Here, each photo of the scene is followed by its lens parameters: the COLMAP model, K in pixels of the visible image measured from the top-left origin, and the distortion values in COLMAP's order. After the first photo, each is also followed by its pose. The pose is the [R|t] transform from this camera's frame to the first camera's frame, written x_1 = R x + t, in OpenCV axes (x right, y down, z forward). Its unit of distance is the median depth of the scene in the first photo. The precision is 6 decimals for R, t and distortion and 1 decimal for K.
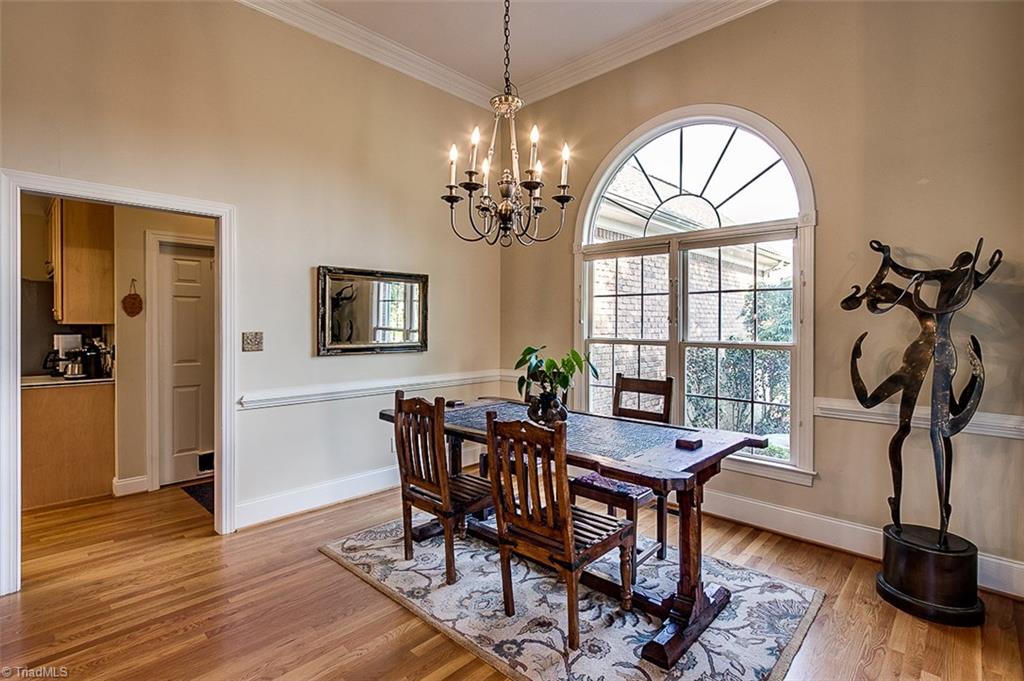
lens RADIAL K [[491.1, 0, 514.9], [0, 491.1, 326.5], [0, 0, 1]] dist [-0.003056, -0.000262]
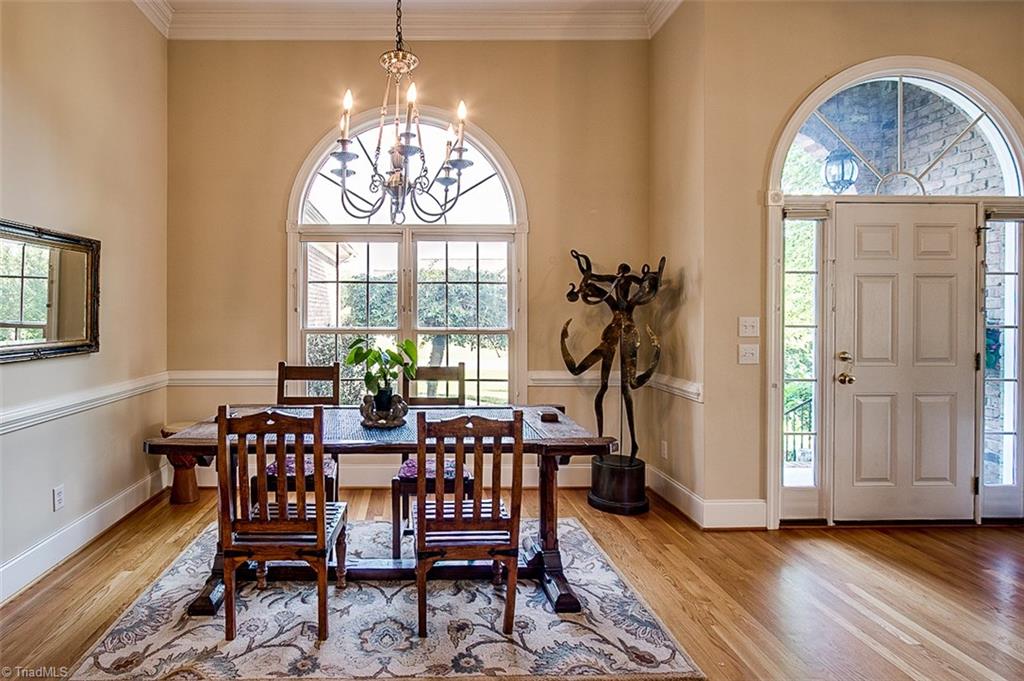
lens RADIAL K [[521.2, 0, 420.1], [0, 521.2, 317.8], [0, 0, 1]] dist [-0.004730, -0.000579]
pose [[0.719482, -0.006331, 0.694482, -0.537973], [0.003514, 0.999979, 0.005476, 0.000189], [-0.694502, -0.001500, 0.719489, 0.255066]]
